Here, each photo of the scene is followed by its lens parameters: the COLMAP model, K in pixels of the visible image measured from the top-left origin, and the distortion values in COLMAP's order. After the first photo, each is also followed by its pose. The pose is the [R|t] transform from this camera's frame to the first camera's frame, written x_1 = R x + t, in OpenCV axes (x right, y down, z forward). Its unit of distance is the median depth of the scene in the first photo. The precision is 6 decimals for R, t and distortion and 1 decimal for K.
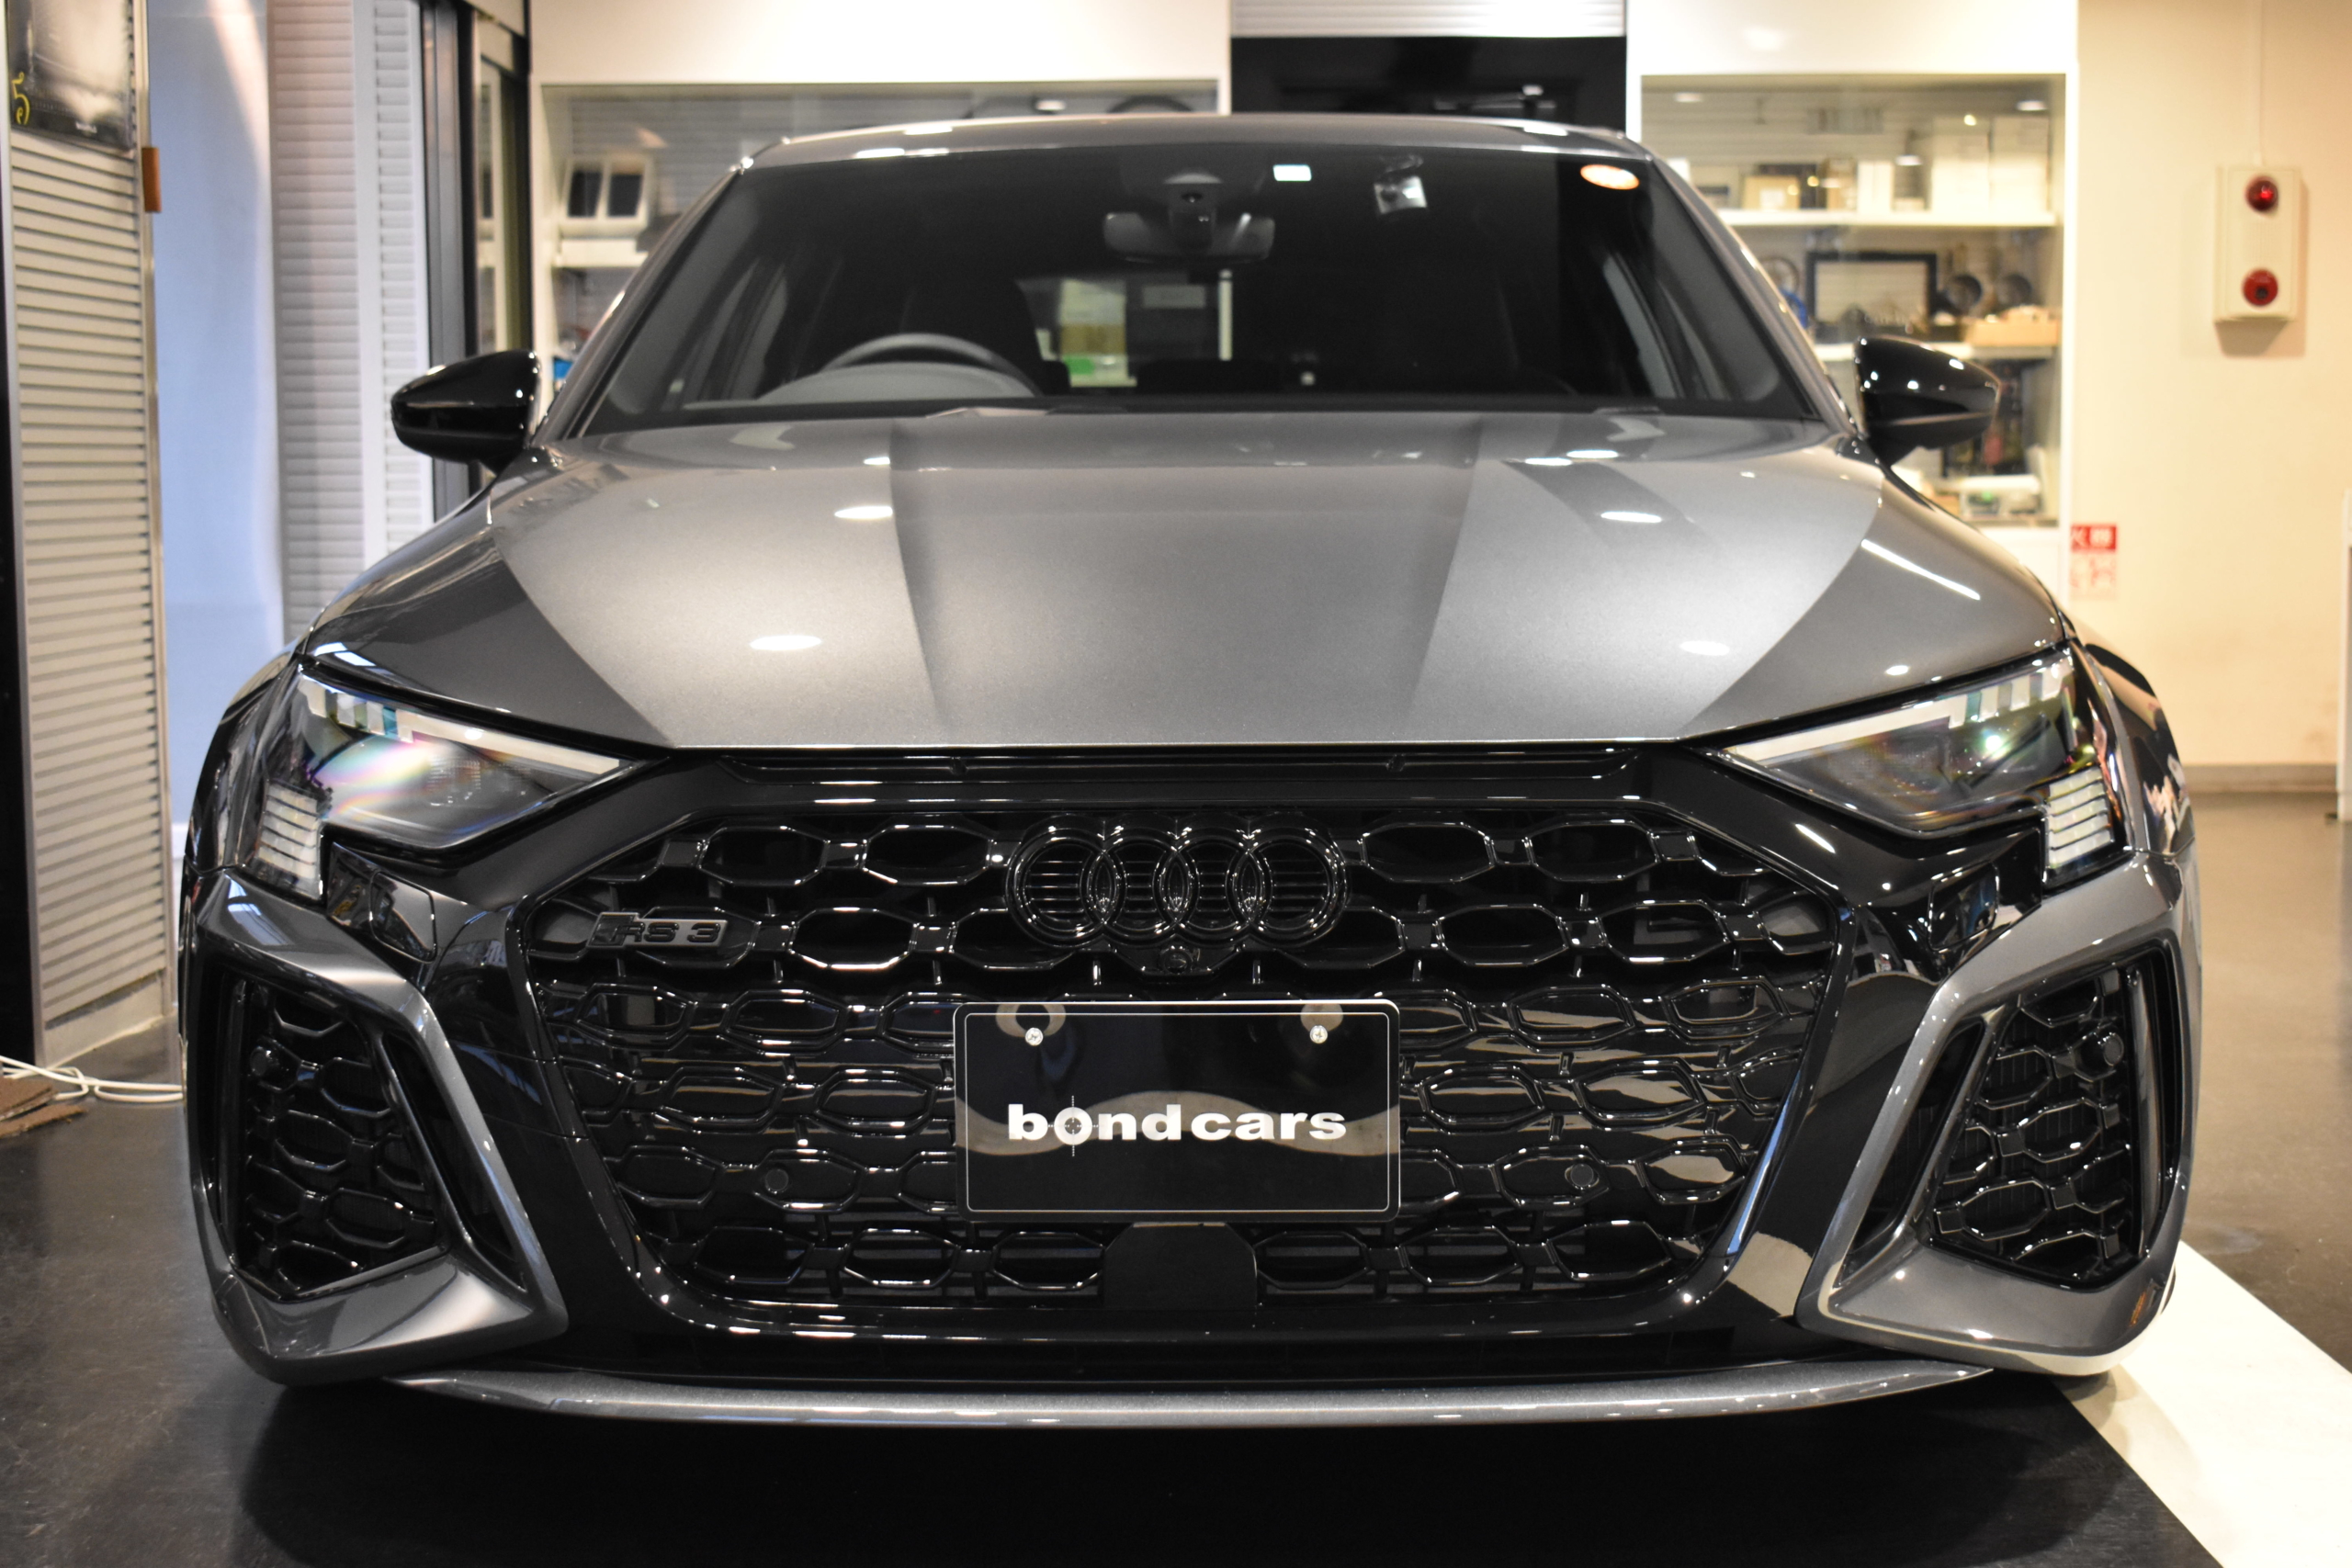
lens RADIAL K [[3470.5, 0, 1238.3], [0, 3470.5, 785.9], [0, 0, 1]] dist [0.125399, -0.002745]
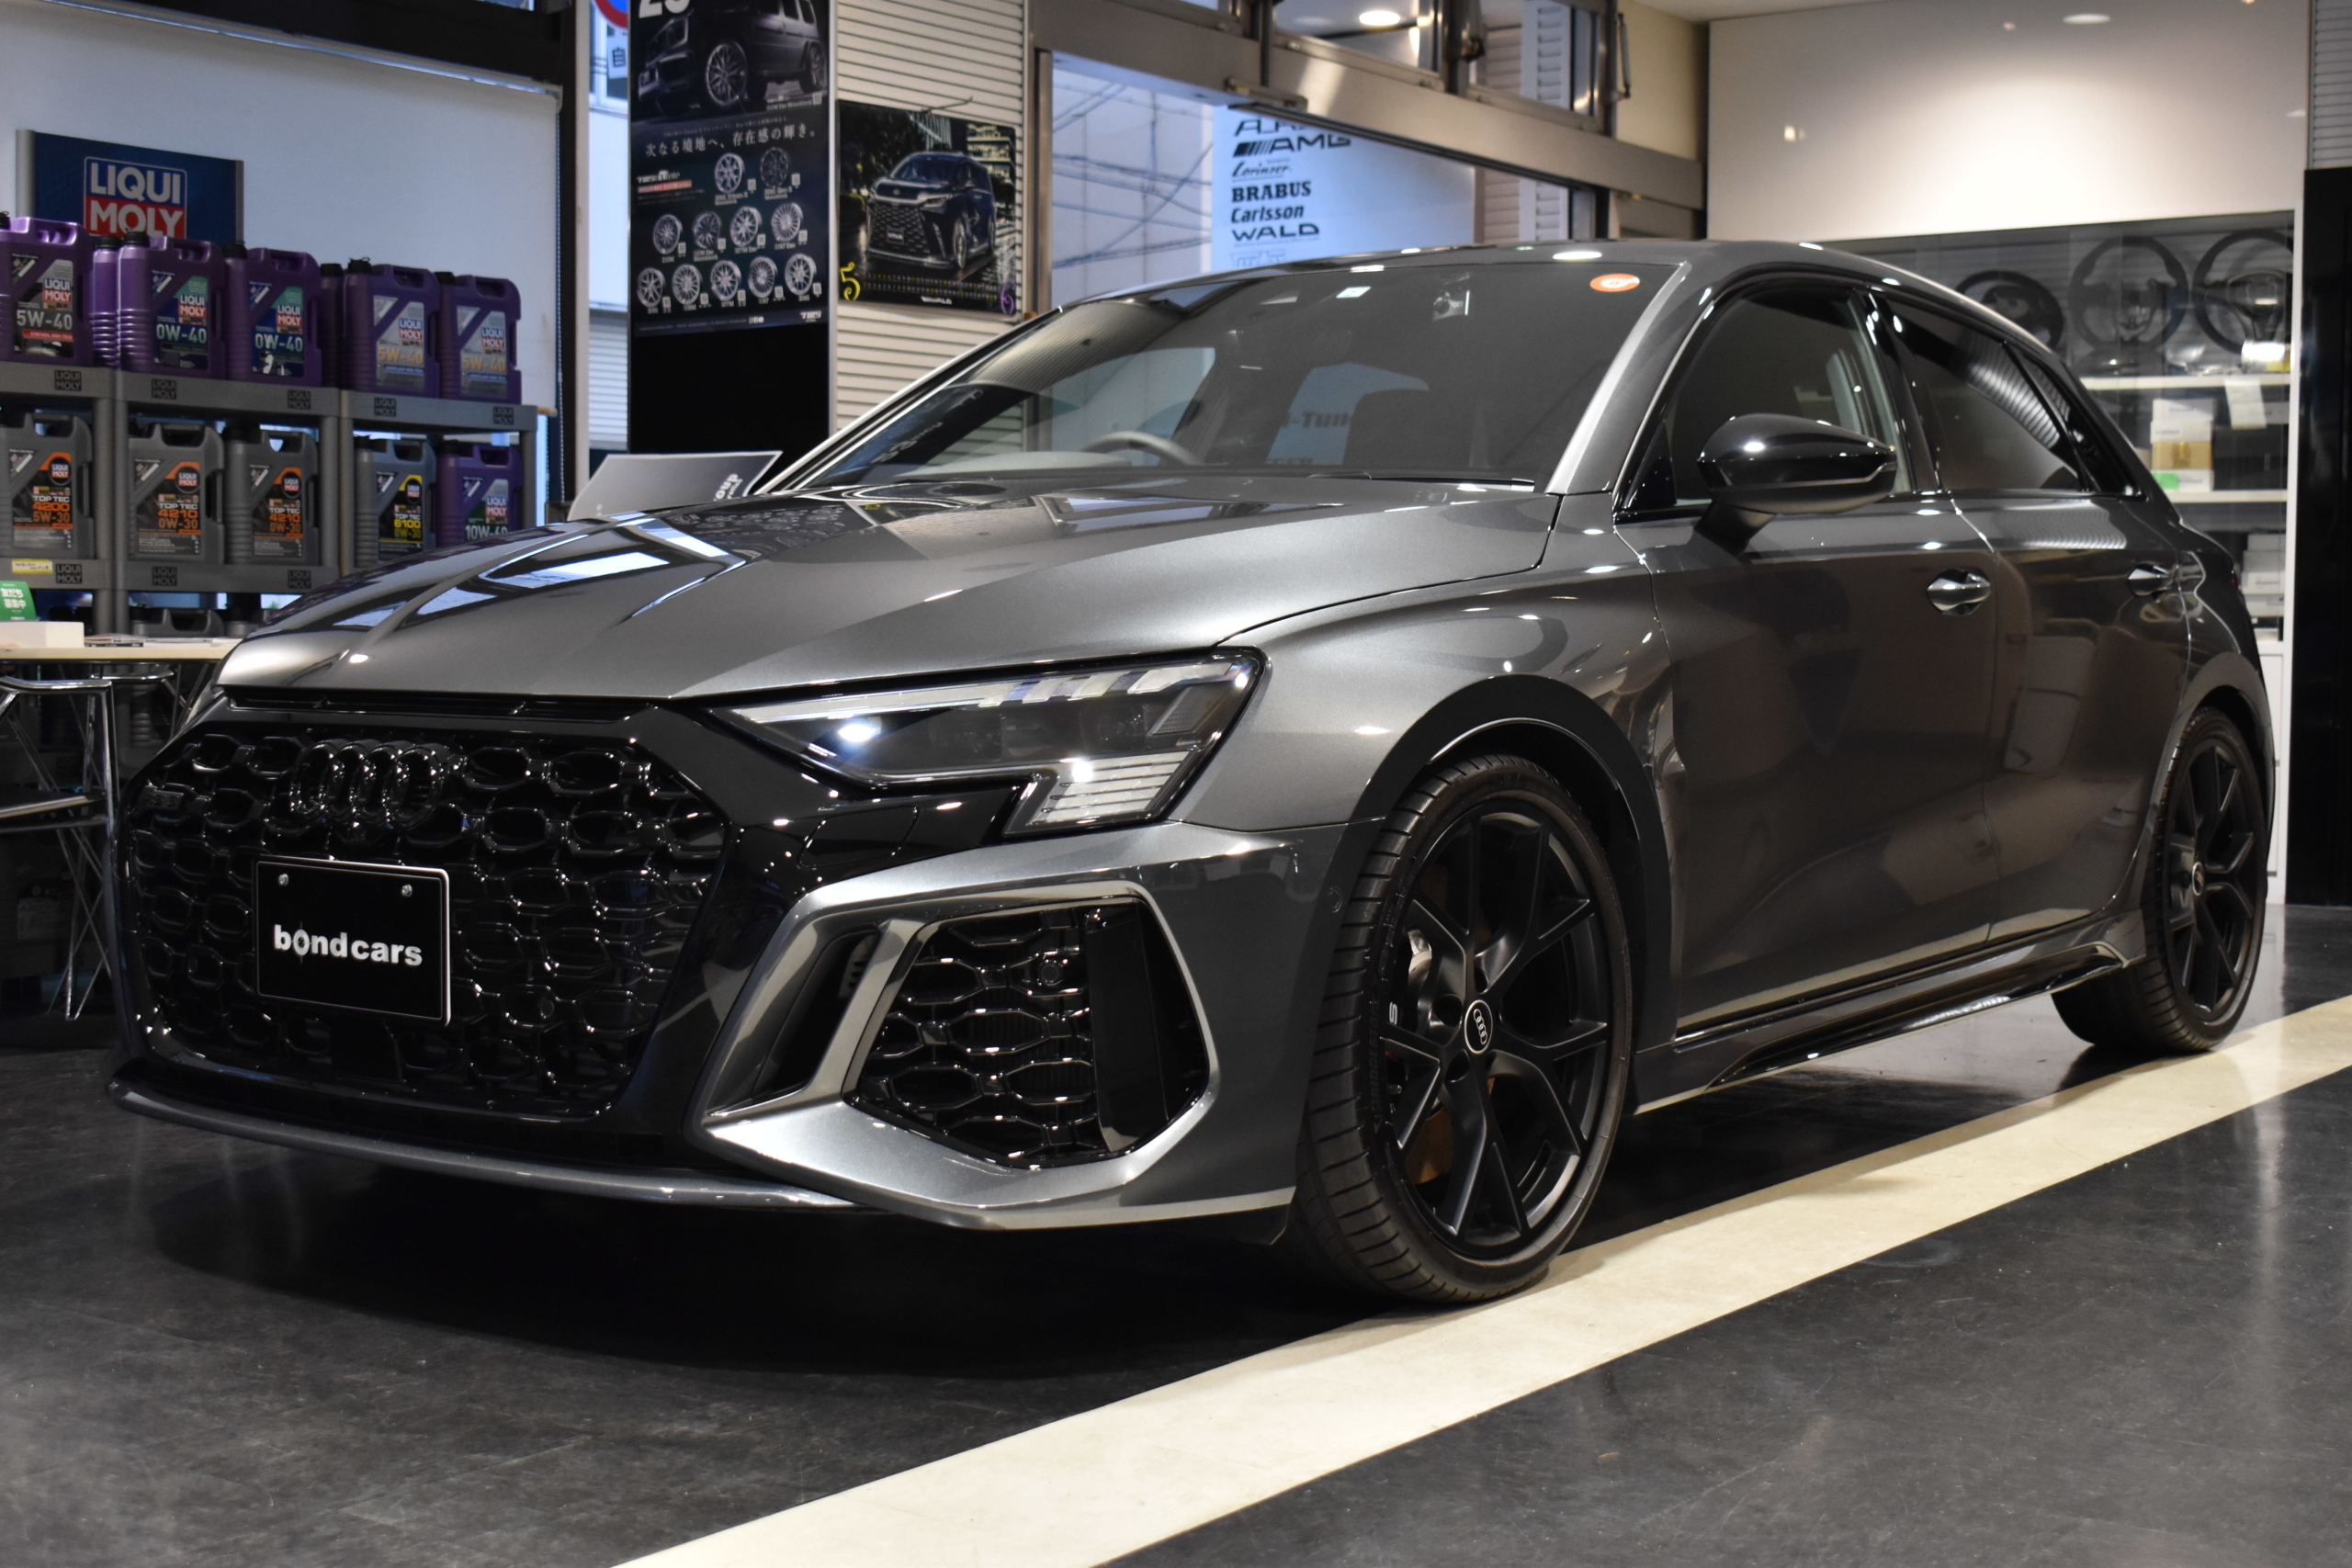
lens RADIAL K [[3154.5, 0, 1176.0], [0, 3154.5, 784.0], [0, 0, 1]] dist [-0.032477, -0.036758]
pose [[0.798878, 0.050682, -0.599354, 1.039560], [-0.071445, 0.997385, -0.010890, 0.019284], [0.597234, 0.051521, 0.800410, 0.154153]]
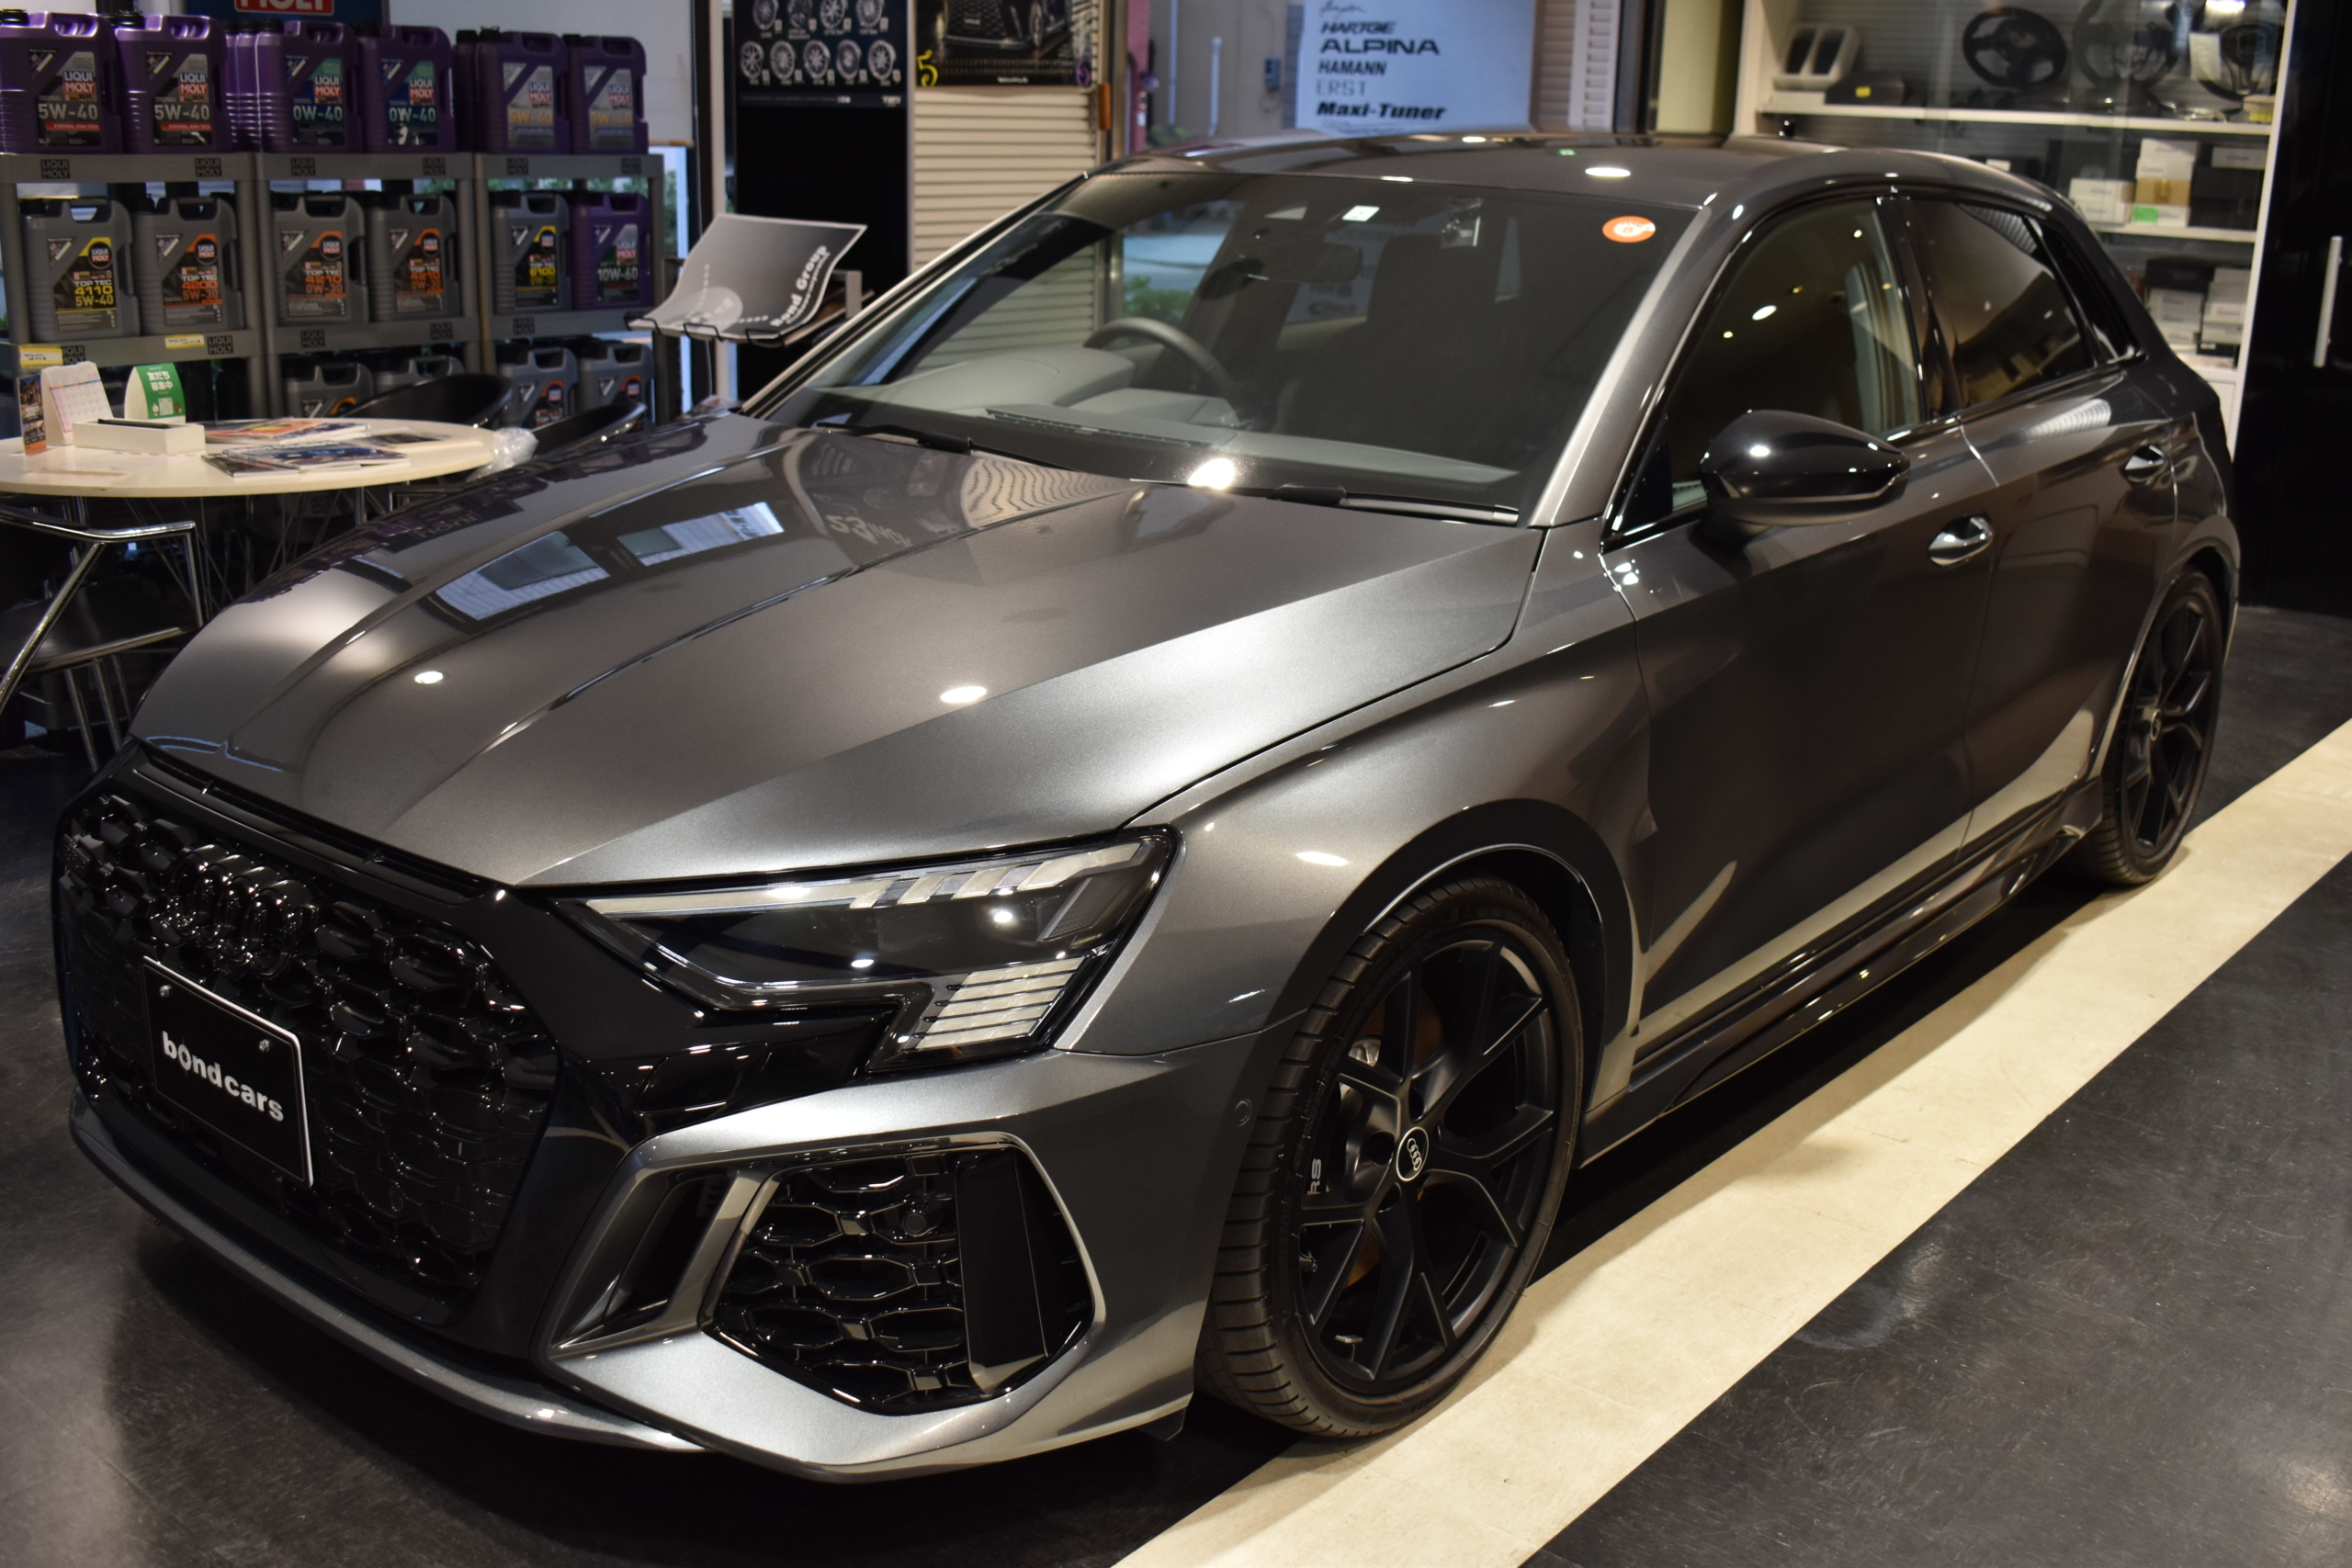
lens RADIAL K [[2366.6, 0, 1176.0], [0, 2366.6, 784.0], [0, 0, 1]] dist [-0.075186, 0.007062]
pose [[0.759301, 0.213514, -0.614714, 0.821032], [-0.095885, 0.971038, 0.218841, -0.257422], [0.643636, -0.107224, 0.757783, 0.550456]]
